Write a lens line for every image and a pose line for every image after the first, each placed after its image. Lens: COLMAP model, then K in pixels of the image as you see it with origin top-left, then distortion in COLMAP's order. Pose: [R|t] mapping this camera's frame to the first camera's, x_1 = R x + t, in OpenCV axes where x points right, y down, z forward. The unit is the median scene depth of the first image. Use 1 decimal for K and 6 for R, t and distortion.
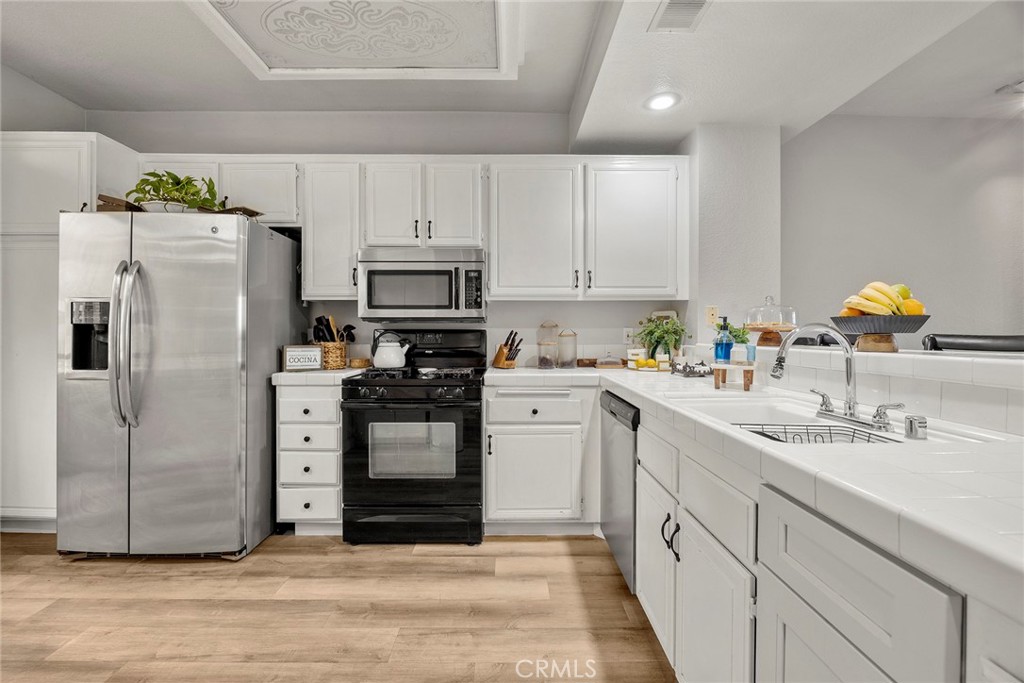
lens RADIAL K [[441.4, 0, 512.0], [0, 441.4, 341.5], [0, 0, 1]] dist [-0.016014, -0.000094]
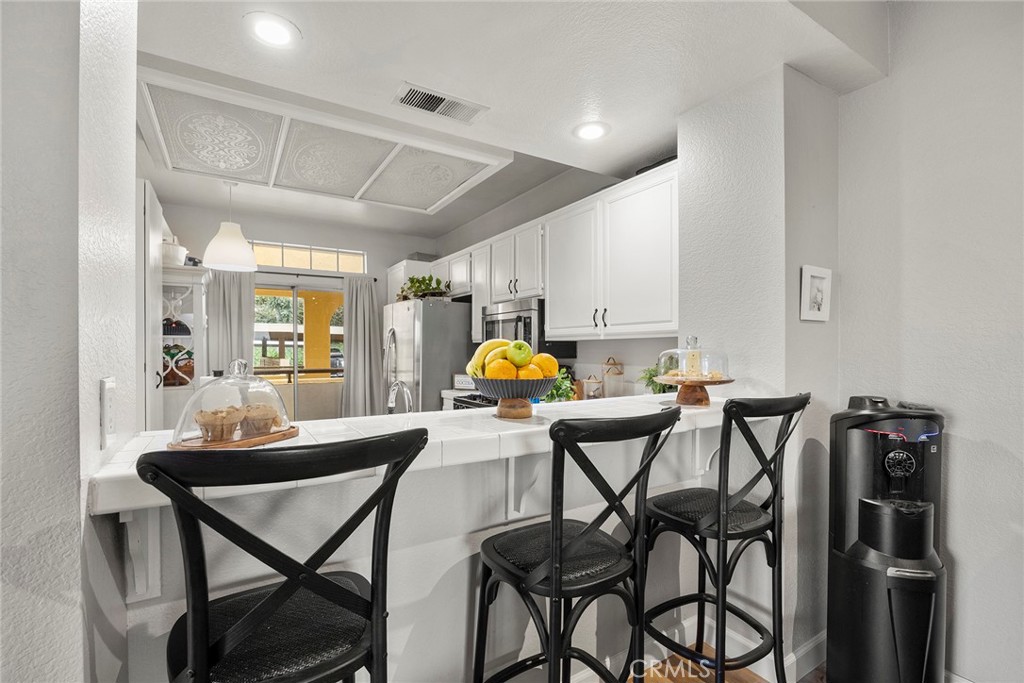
lens RADIAL K [[459.0, 0, 512.0], [0, 459.0, 341.5], [0, 0, 1]] dist [-0.000981, -0.000185]
pose [[0.523780, -0.012577, -0.851761, 1.114624], [-0.012398, 0.999673, -0.022386, -0.076508], [0.851763, 0.022285, 0.523453, 0.356783]]
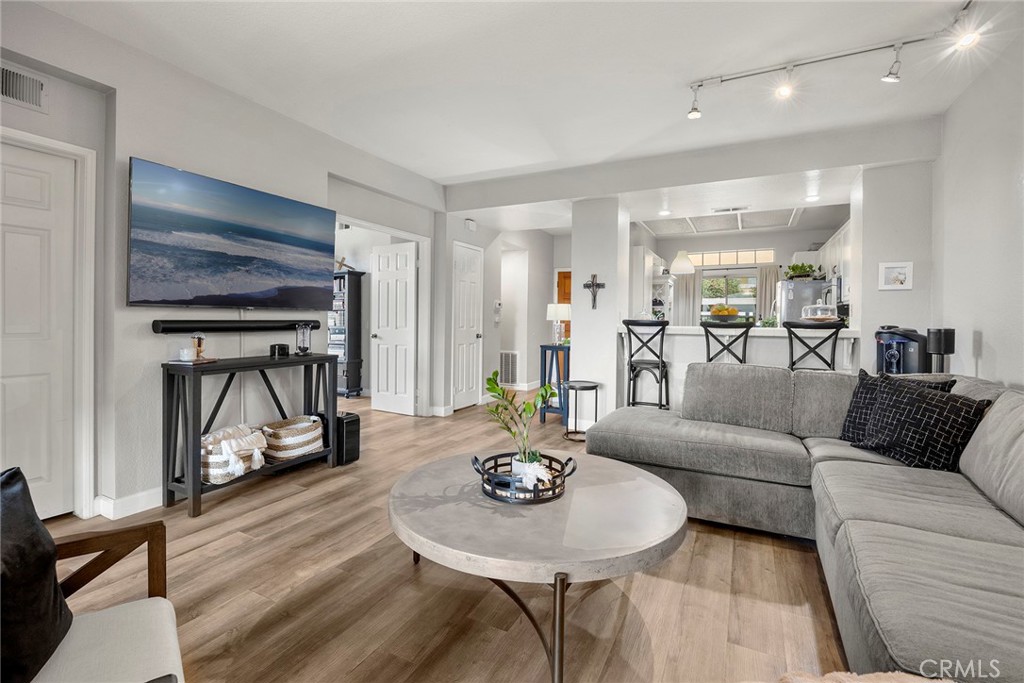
lens RADIAL K [[462.6, 0, 511.8], [0, 462.6, 321.0], [0, 0, 1]] dist [-0.000228, -0.000040]
pose [[-0.460065, -0.005378, -0.887869, 2.630797], [-0.022586, 0.999729, 0.005648, -0.008932], [0.887598, 0.022652, -0.460062, 0.776601]]
